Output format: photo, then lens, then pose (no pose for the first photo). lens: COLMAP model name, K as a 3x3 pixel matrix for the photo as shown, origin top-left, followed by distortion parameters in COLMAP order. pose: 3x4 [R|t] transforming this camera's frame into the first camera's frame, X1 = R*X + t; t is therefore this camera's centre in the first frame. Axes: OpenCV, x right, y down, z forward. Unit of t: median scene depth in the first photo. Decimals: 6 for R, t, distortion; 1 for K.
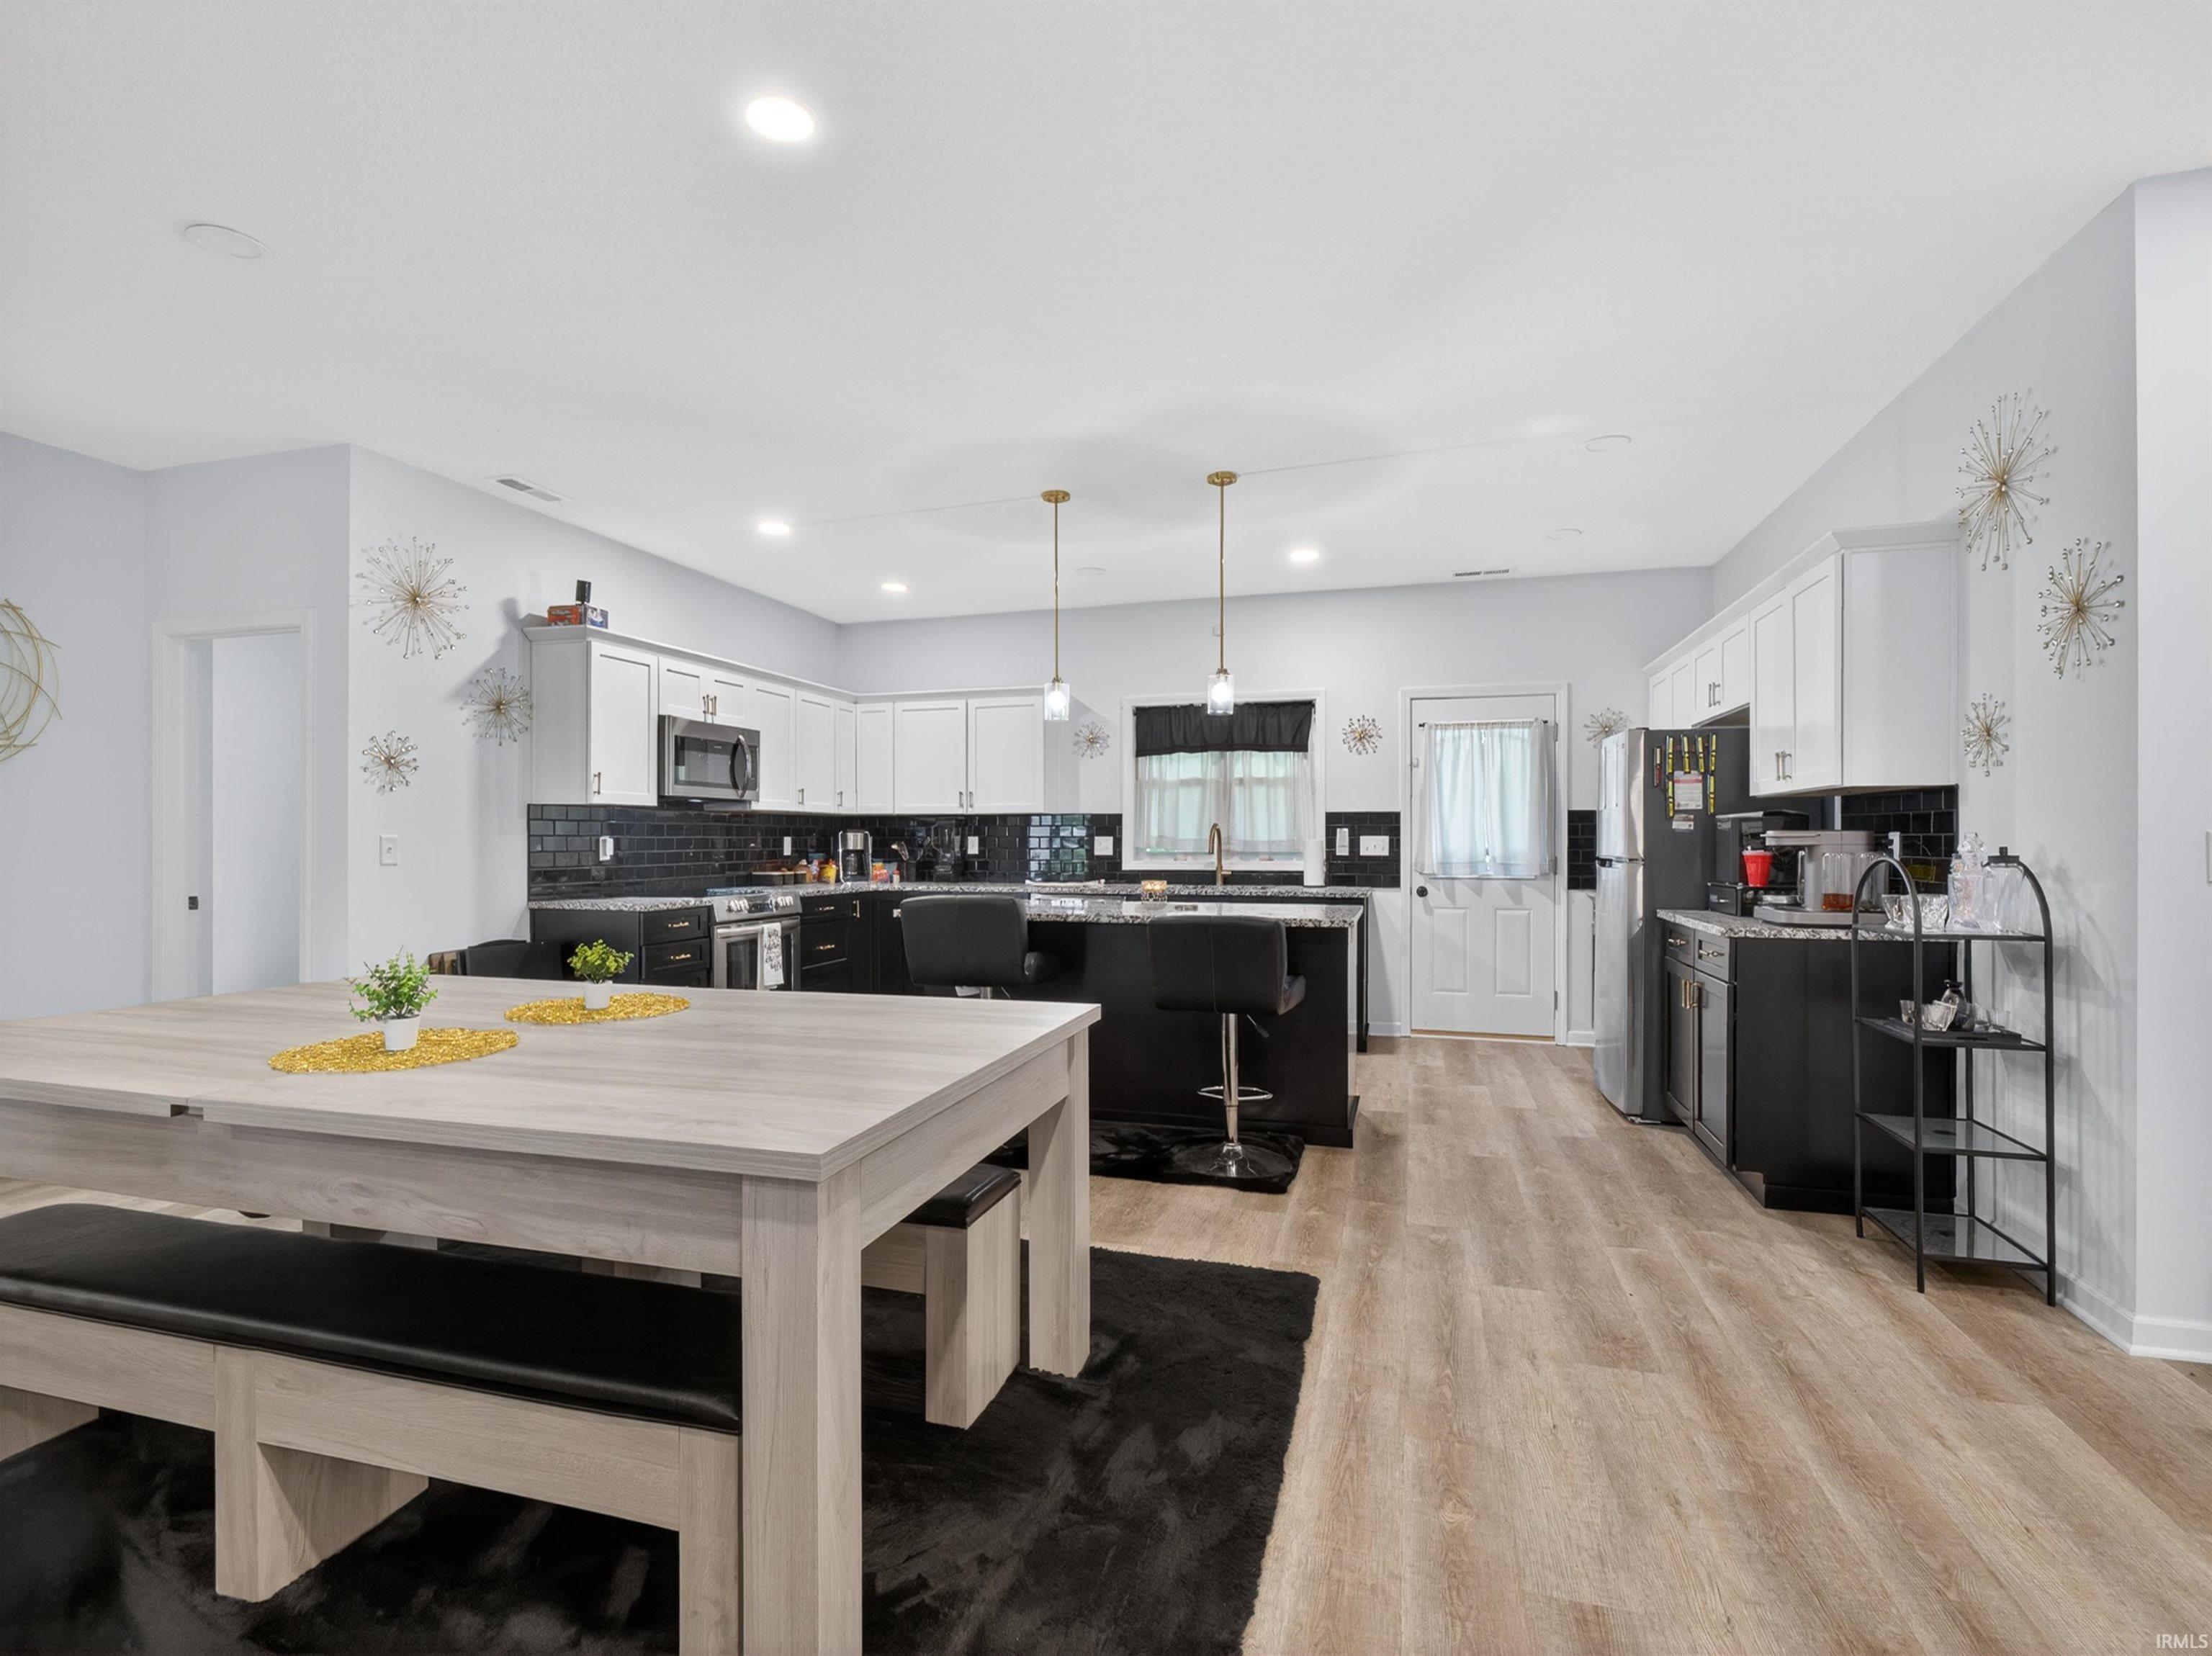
lens RADIAL K [[1048.7, 0, 1095.0], [0, 1048.7, 841.5], [0, 0, 1]] dist [-0.002139, 0.000035]
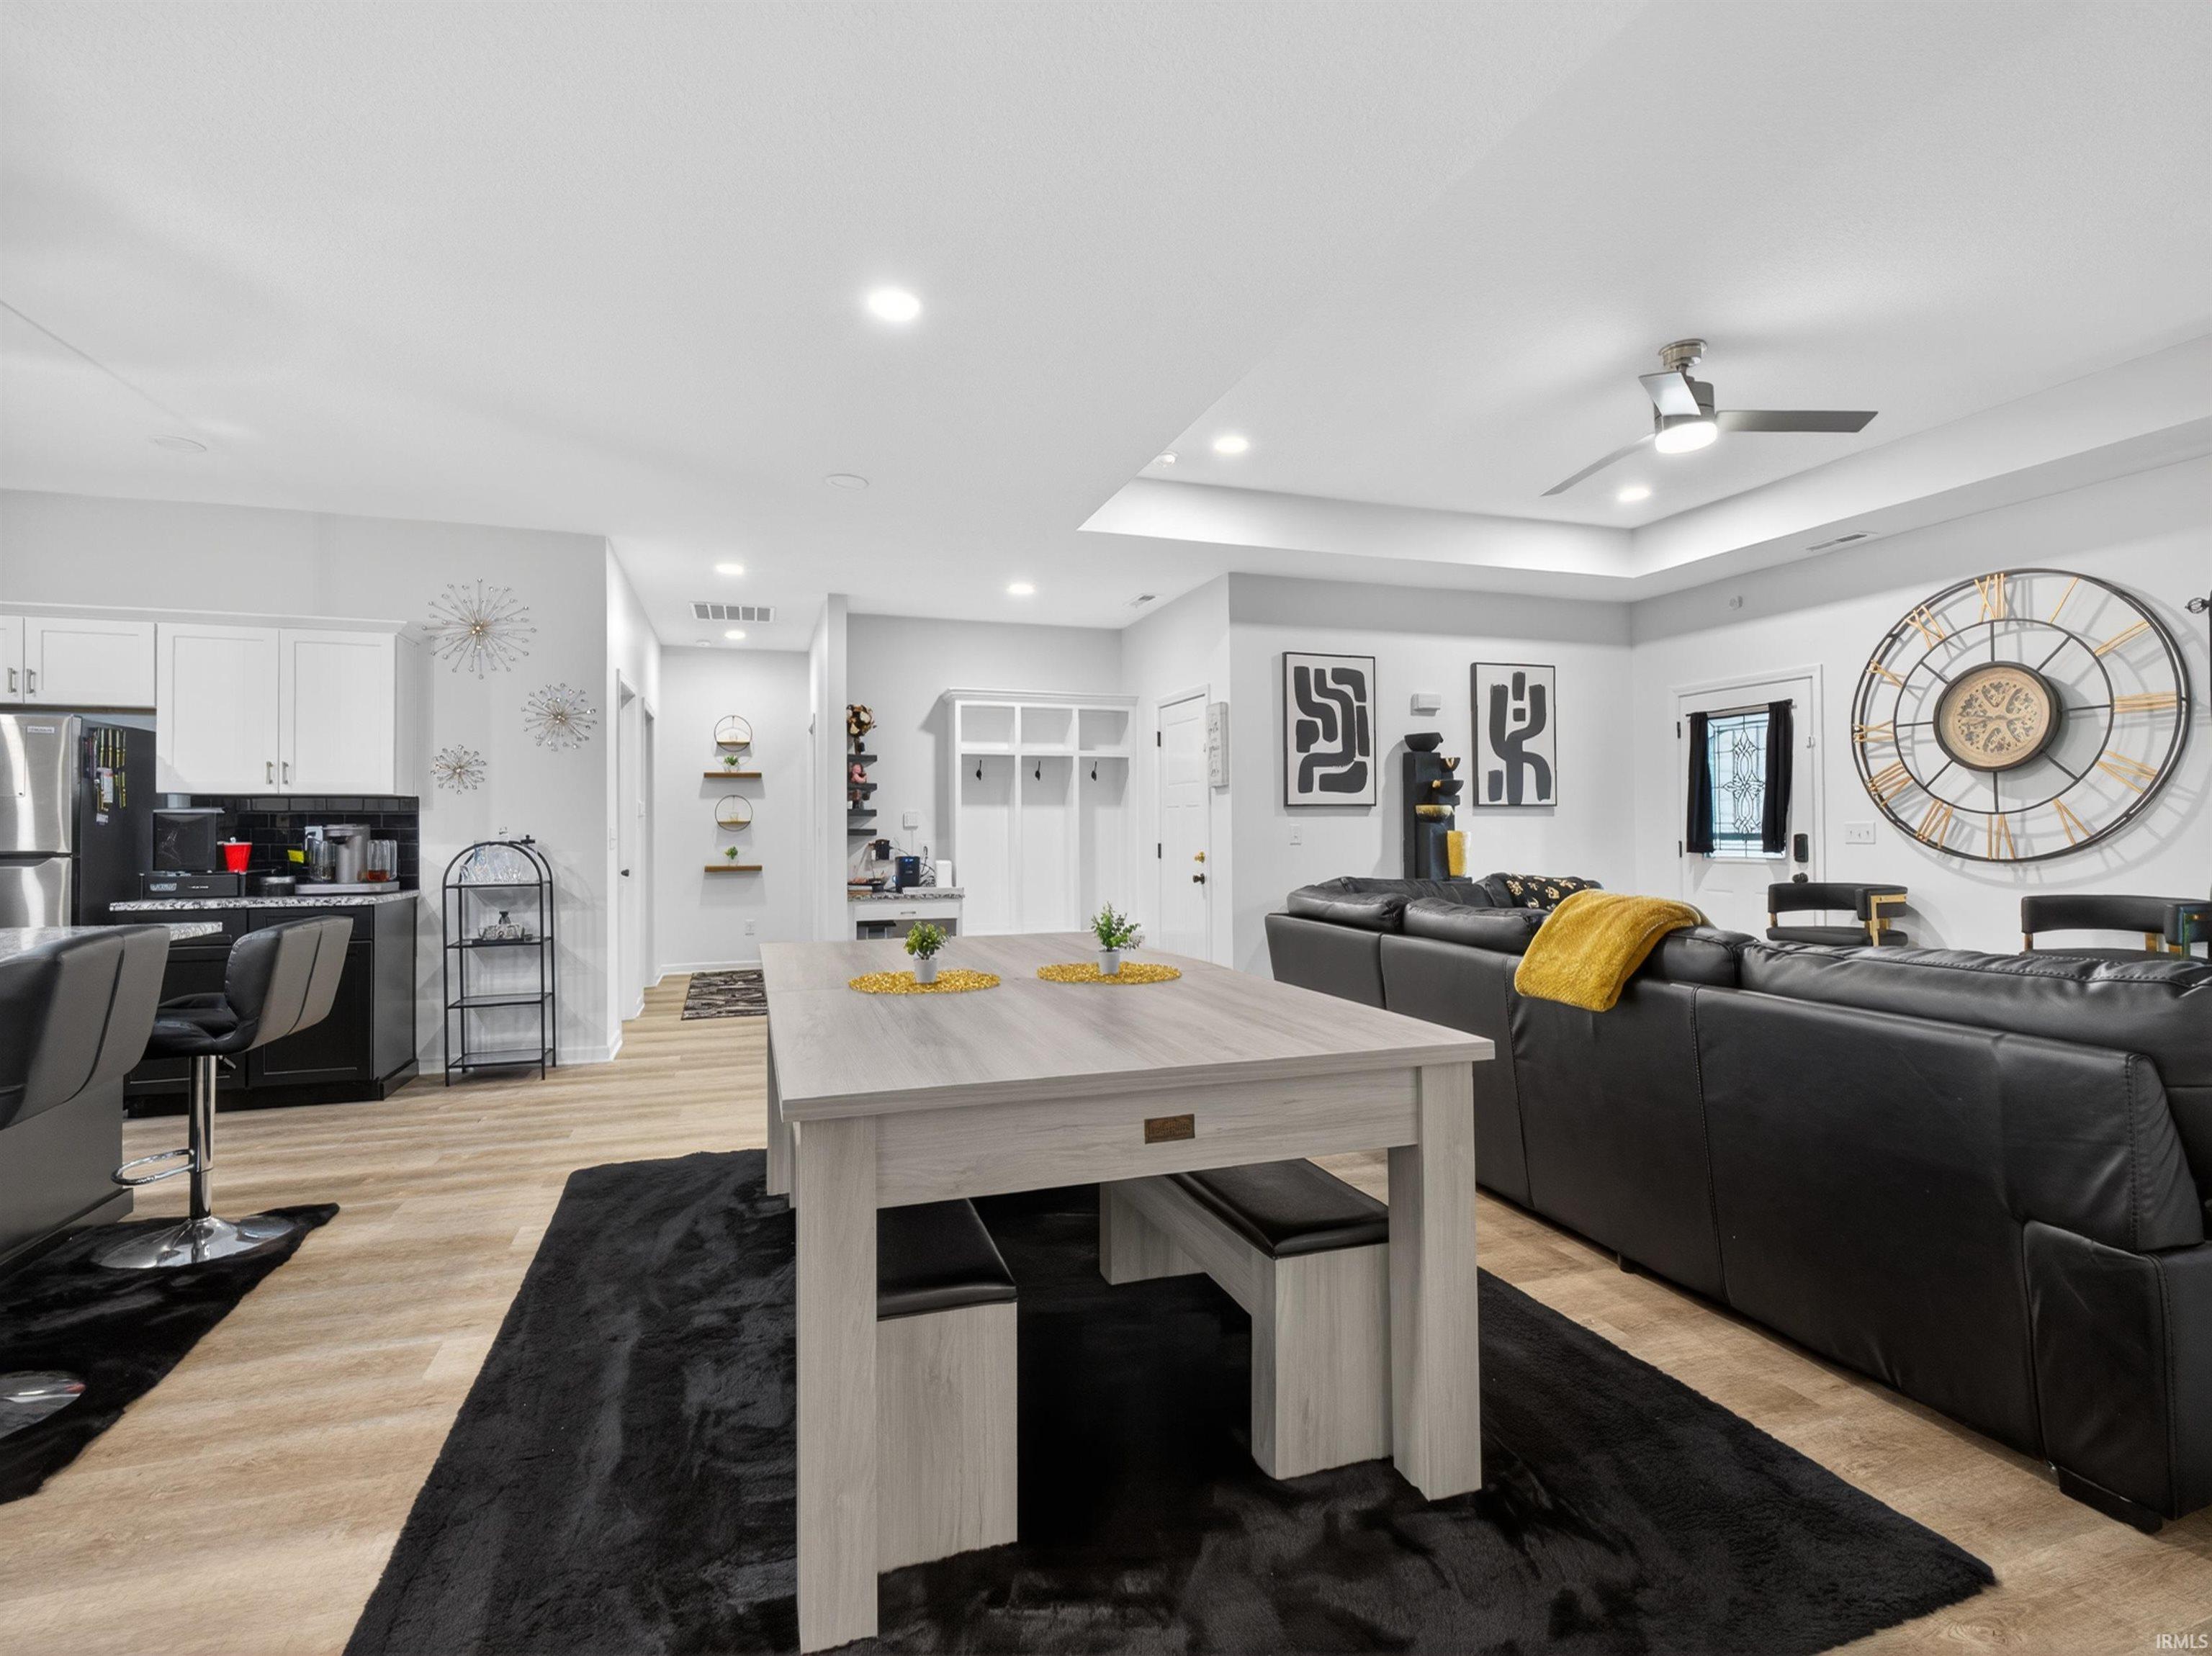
lens RADIAL K [[1053.1, 0, 1099.2], [0, 1053.1, 818.9], [0, 0, 1]] dist [-0.000463, 0.000063]
pose [[-0.576332, 0.010529, 0.817148, -0.631153], [0.005815, 0.999945, -0.008783, -0.000615], [-0.817195, -0.000310, -0.576361, 0.631356]]
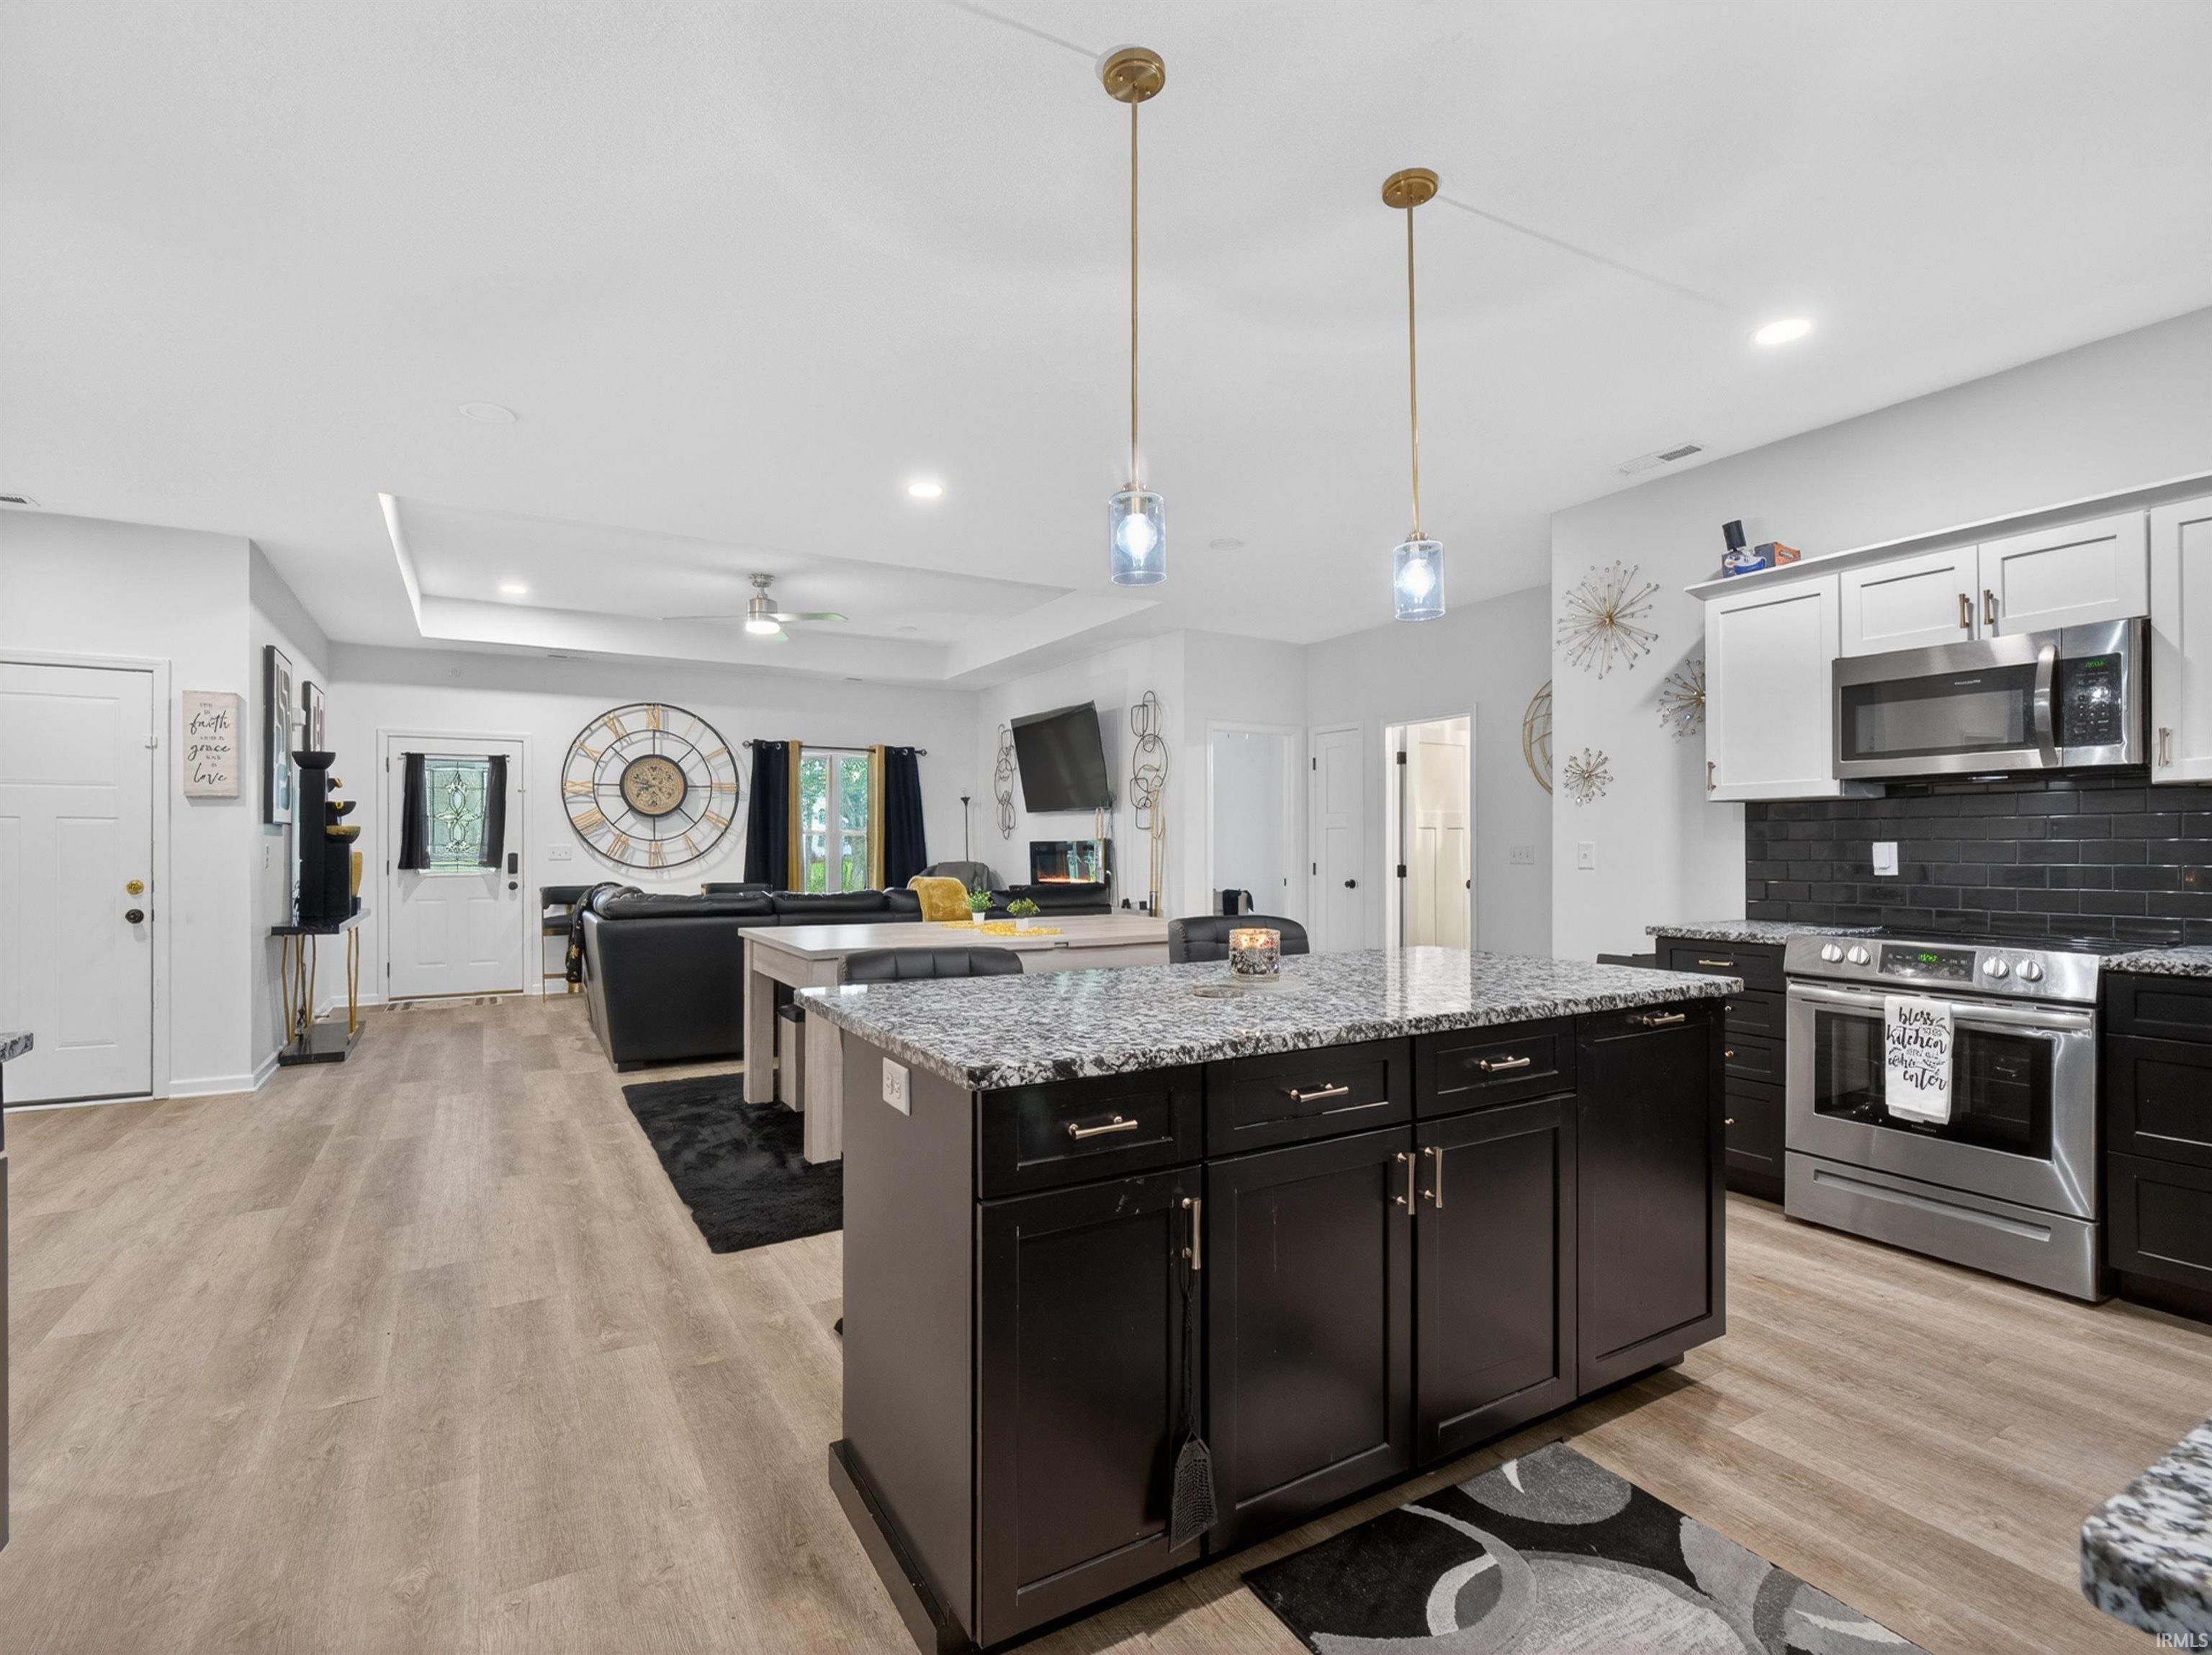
lens RADIAL K [[1052.2, 0, 1086.3], [0, 1052.2, 838.8], [0, 0, 1]] dist [0.000639, -0.000612]
pose [[-0.687710, -0.003422, -0.725978, 0.382486], [0.000691, 0.999985, -0.005368, -0.002639], [0.725986, -0.004194, -0.687697, 1.048136]]
